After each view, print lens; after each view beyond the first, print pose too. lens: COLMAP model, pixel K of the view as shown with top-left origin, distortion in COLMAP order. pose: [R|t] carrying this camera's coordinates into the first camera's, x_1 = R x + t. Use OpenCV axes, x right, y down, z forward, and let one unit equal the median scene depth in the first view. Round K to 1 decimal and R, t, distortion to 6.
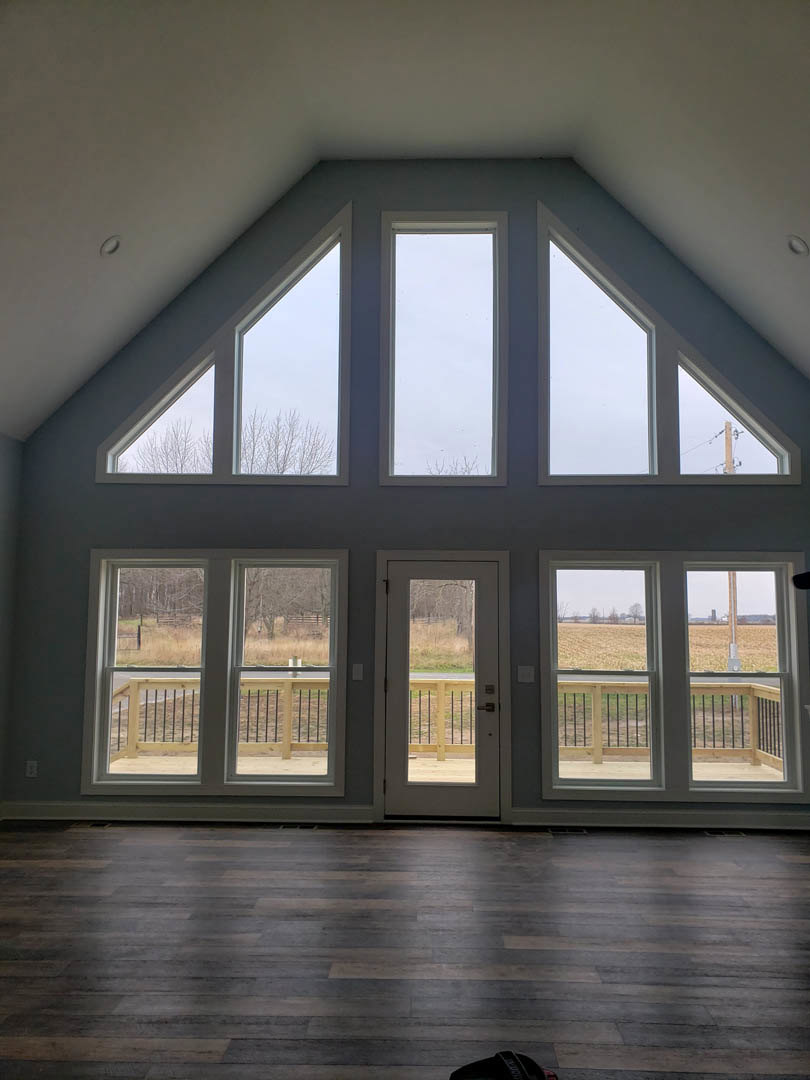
lens RADIAL K [[855.2, 0, 405.0], [0, 855.2, 540.0], [0, 0, 1]] dist [0.123096, -0.125767]
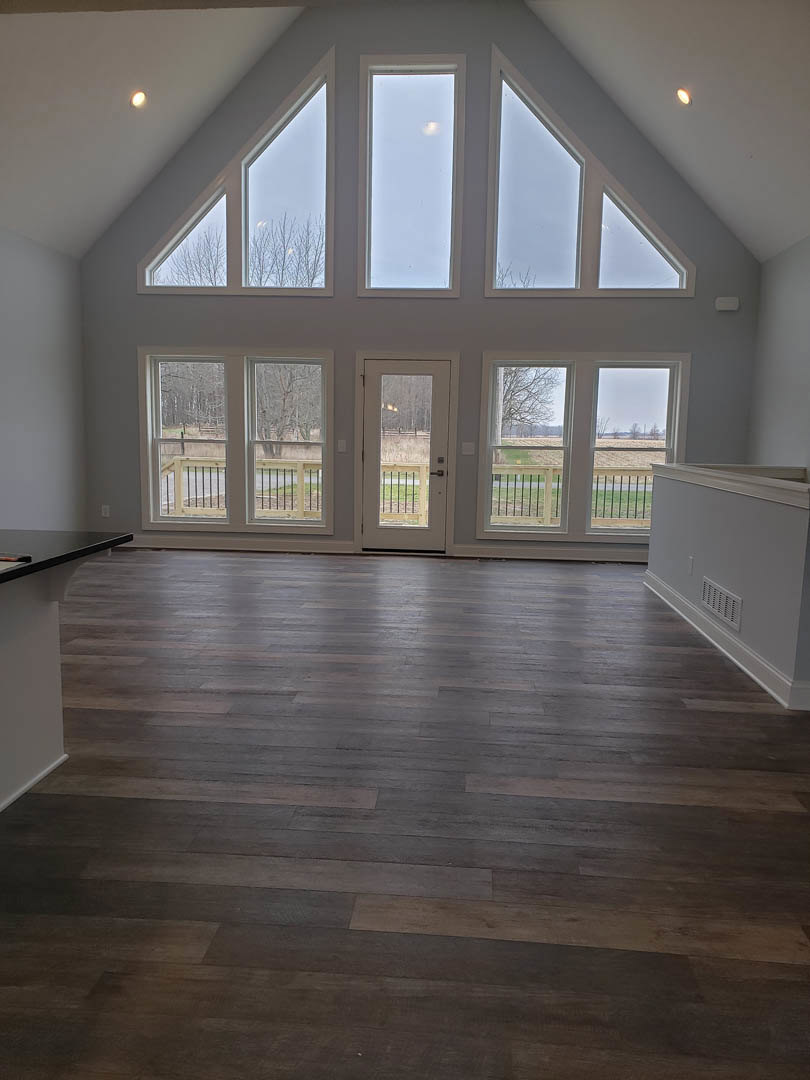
lens RADIAL K [[855.2, 0, 405.0], [0, 855.2, 540.0], [0, 0, 1]] dist [0.123096, -0.125767]
pose [[0.998825, 0.019032, -0.044573, 0.101480], [-0.009096, 0.976943, 0.213306, 0.013116], [0.047605, -0.212650, 0.975968, -0.310353]]
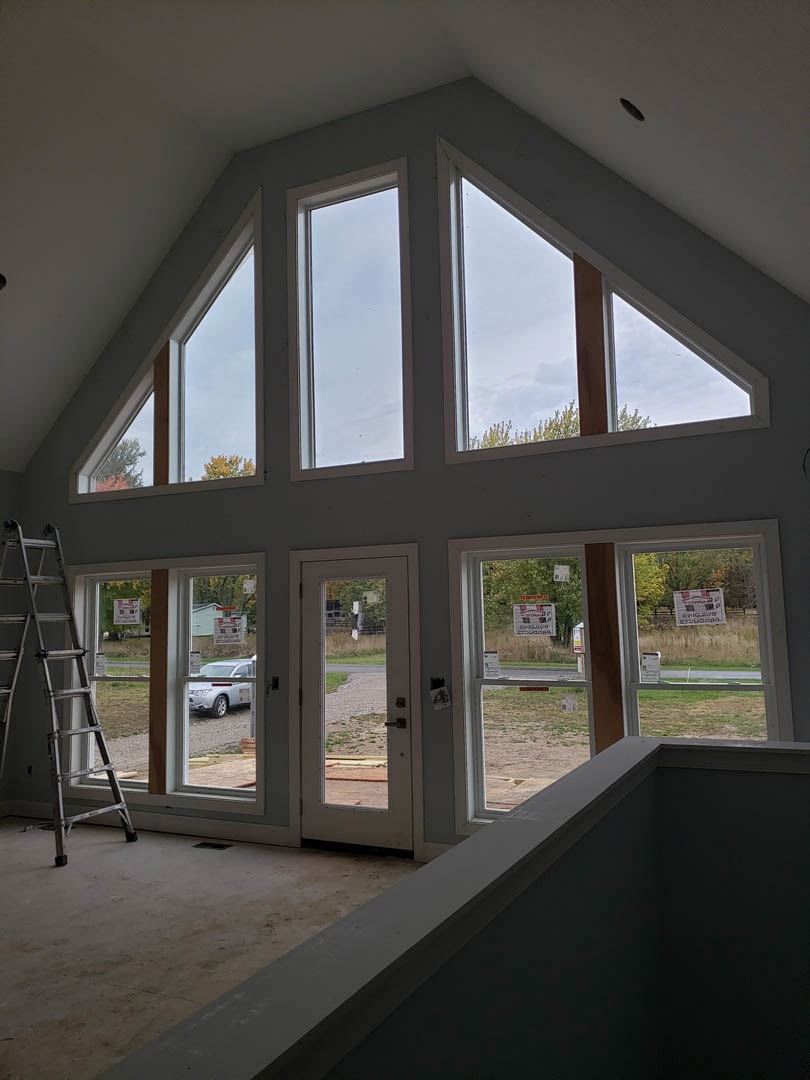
lens RADIAL K [[855.2, 0, 405.0], [0, 855.2, 540.0], [0, 0, 1]] dist [0.123096, -0.125767]
pose [[0.914616, -0.062807, -0.399416, 0.448973], [0.060896, 0.997991, -0.017486, 0.022674], [0.399712, -0.008330, 0.916603, 0.191086]]
